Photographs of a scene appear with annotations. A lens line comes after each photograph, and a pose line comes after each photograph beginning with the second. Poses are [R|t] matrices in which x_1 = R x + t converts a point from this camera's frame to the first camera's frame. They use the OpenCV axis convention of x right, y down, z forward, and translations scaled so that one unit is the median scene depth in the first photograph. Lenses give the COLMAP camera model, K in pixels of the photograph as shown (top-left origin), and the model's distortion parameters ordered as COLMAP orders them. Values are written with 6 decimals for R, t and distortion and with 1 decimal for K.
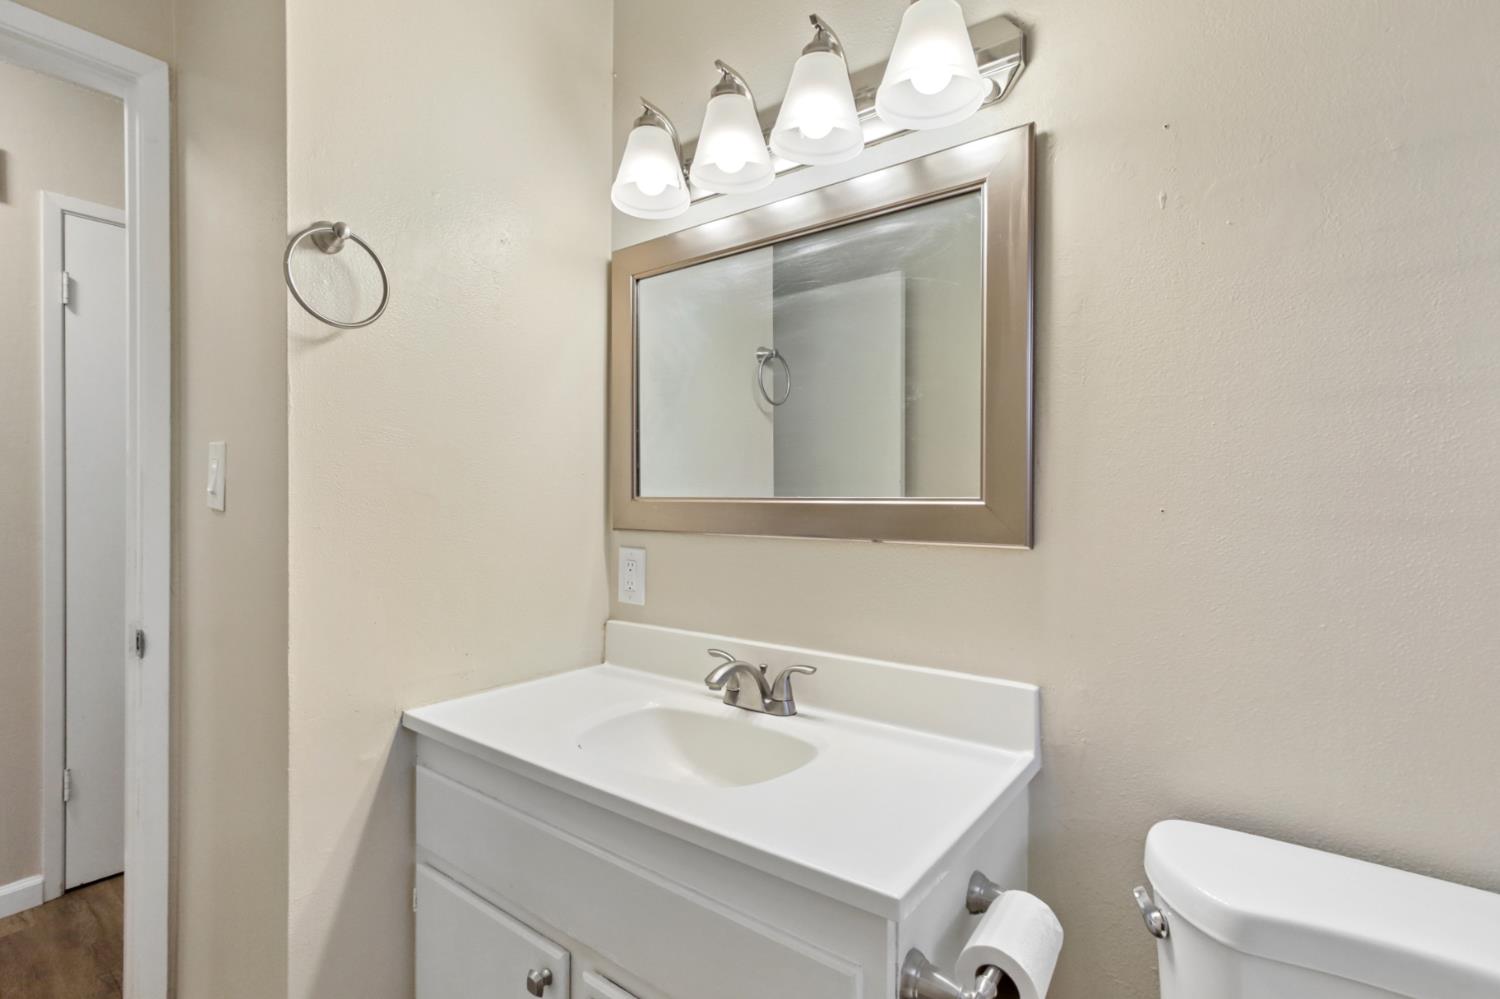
lens RADIAL K [[695.2, 0, 750.7], [0, 695.2, 512.1], [0, 0, 1]] dist [0.000140, 0.002086]
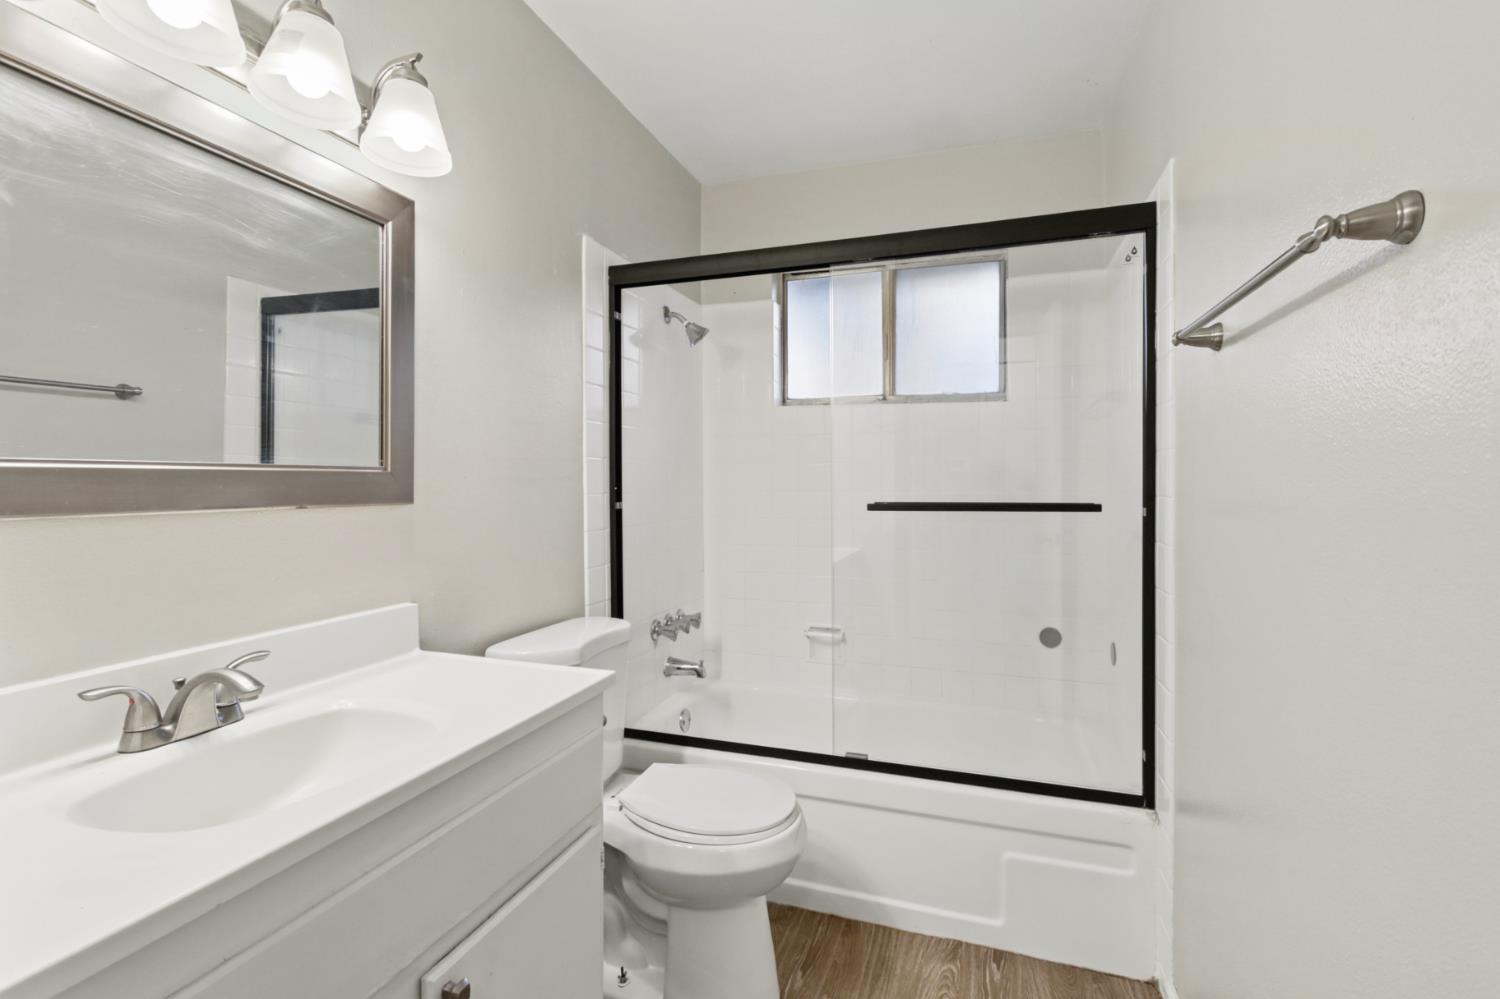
lens RADIAL K [[684.0, 0, 755.9], [0, 684.0, 491.7], [0, 0, 1]] dist [-0.000736, 0.000222]
pose [[-0.318248, -0.029719, 0.947542, -1.000342], [0.001934, 0.999486, 0.031998, -0.011905], [-0.948006, 0.012016, -0.318027, 0.704292]]
